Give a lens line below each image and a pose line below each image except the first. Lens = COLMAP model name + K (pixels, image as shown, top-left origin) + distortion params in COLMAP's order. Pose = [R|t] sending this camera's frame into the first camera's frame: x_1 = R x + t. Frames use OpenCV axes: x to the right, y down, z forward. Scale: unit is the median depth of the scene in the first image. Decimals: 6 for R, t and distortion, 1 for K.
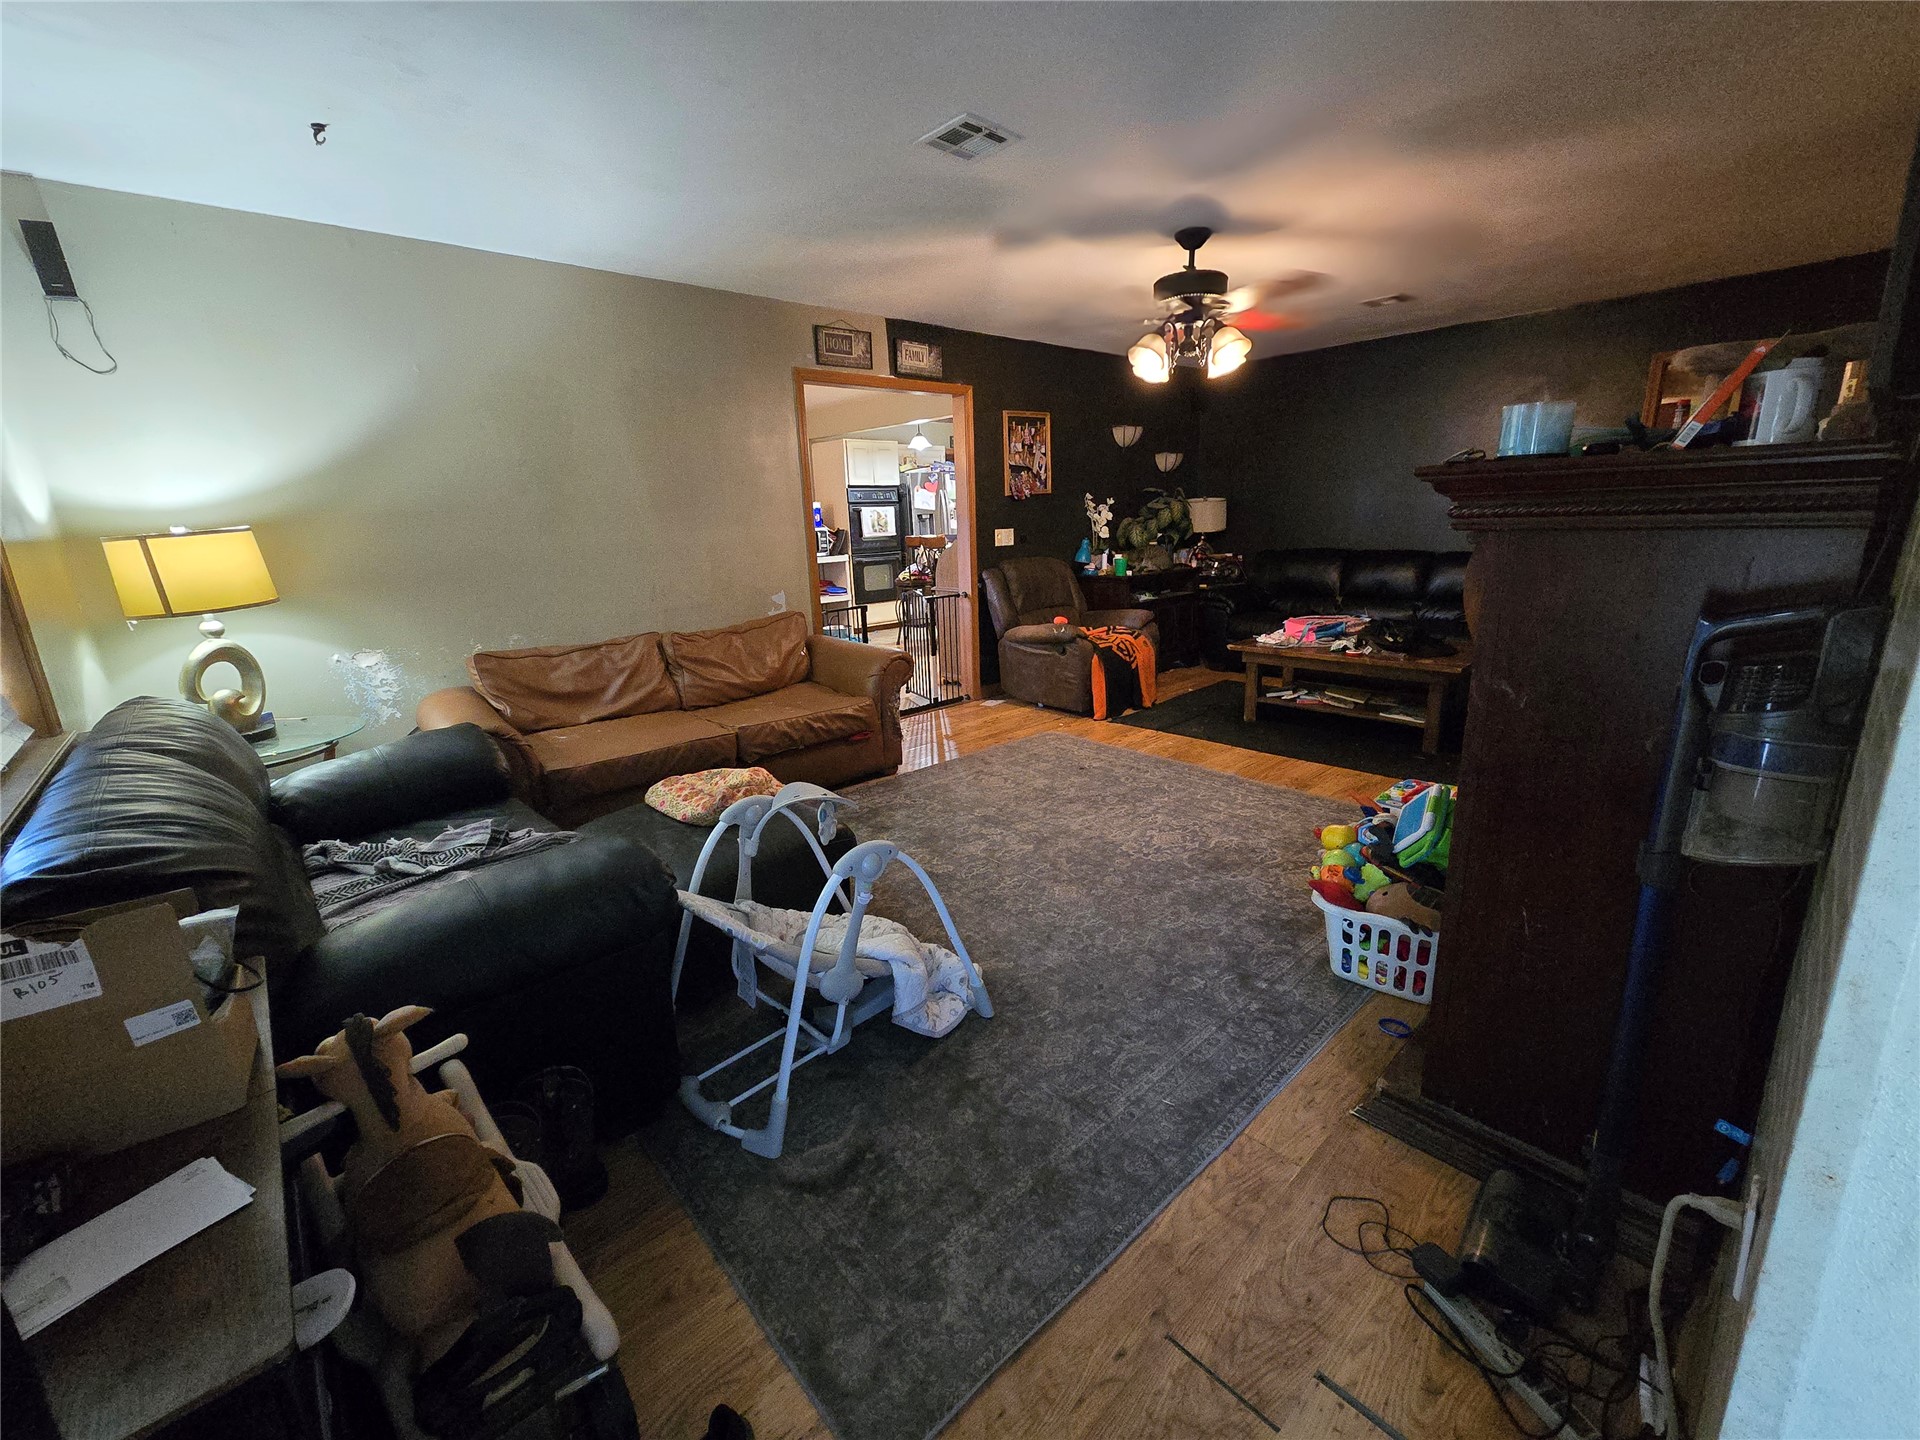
lens RADIAL K [[794.6, 0, 960.0], [0, 794.6, 720.0], [0, 0, 1]] dist [-0.001152, -0.000136]
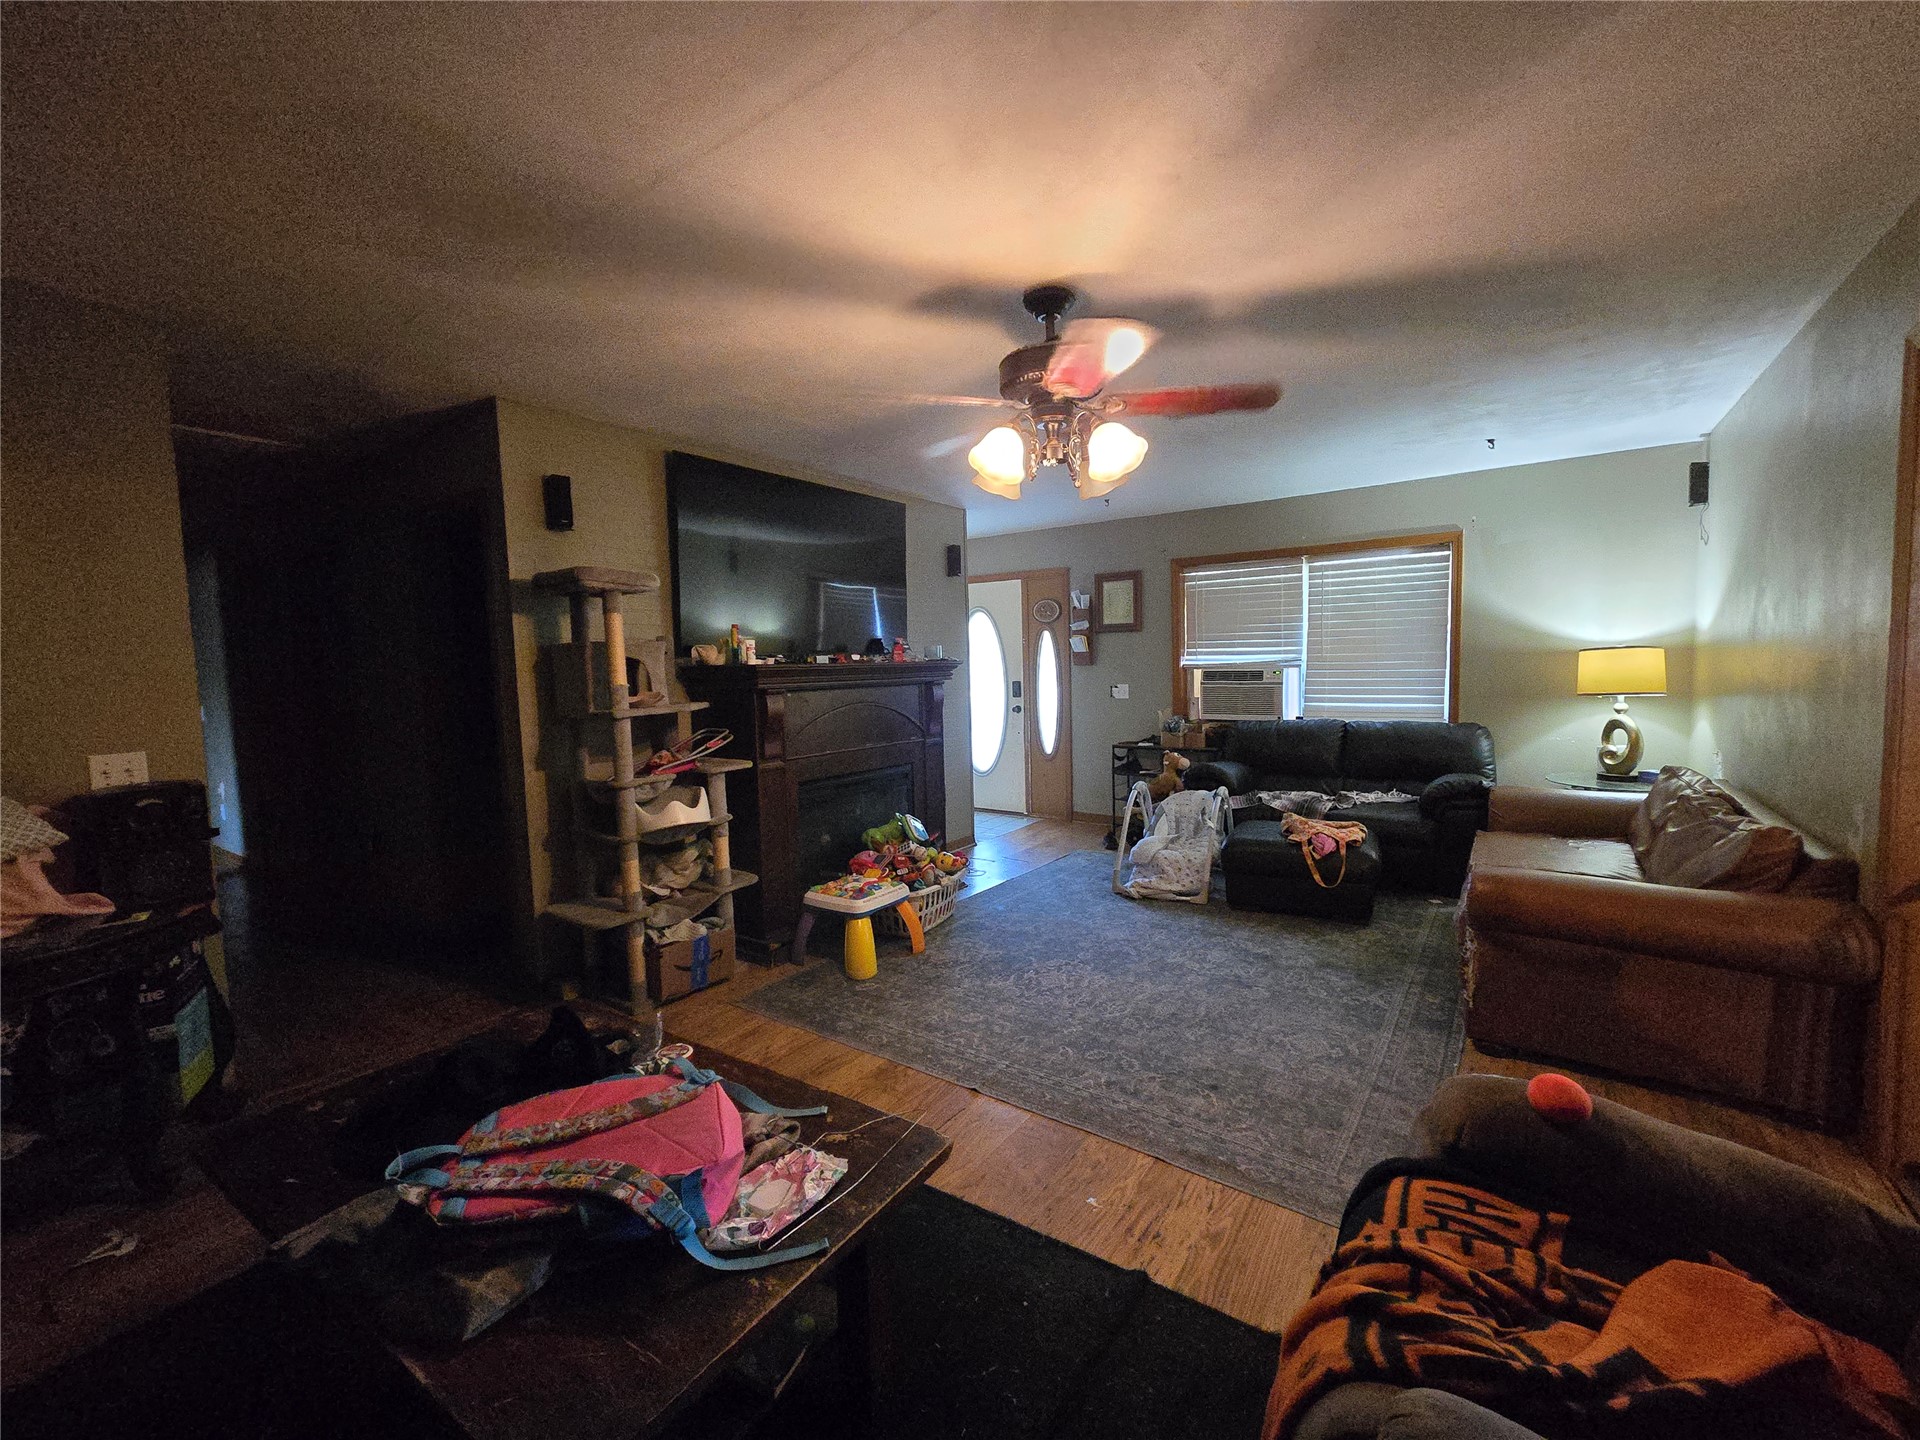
lens RADIAL K [[794.6, 0, 960.0], [0, 794.6, 720.0], [0, 0, 1]] dist [-0.001152, -0.000136]
pose [[-0.975411, 0.075732, -0.206974, 0.539041], [0.004908, 0.946340, 0.323136, -0.483582], [0.220339, 0.314174, -0.923442, 1.727889]]
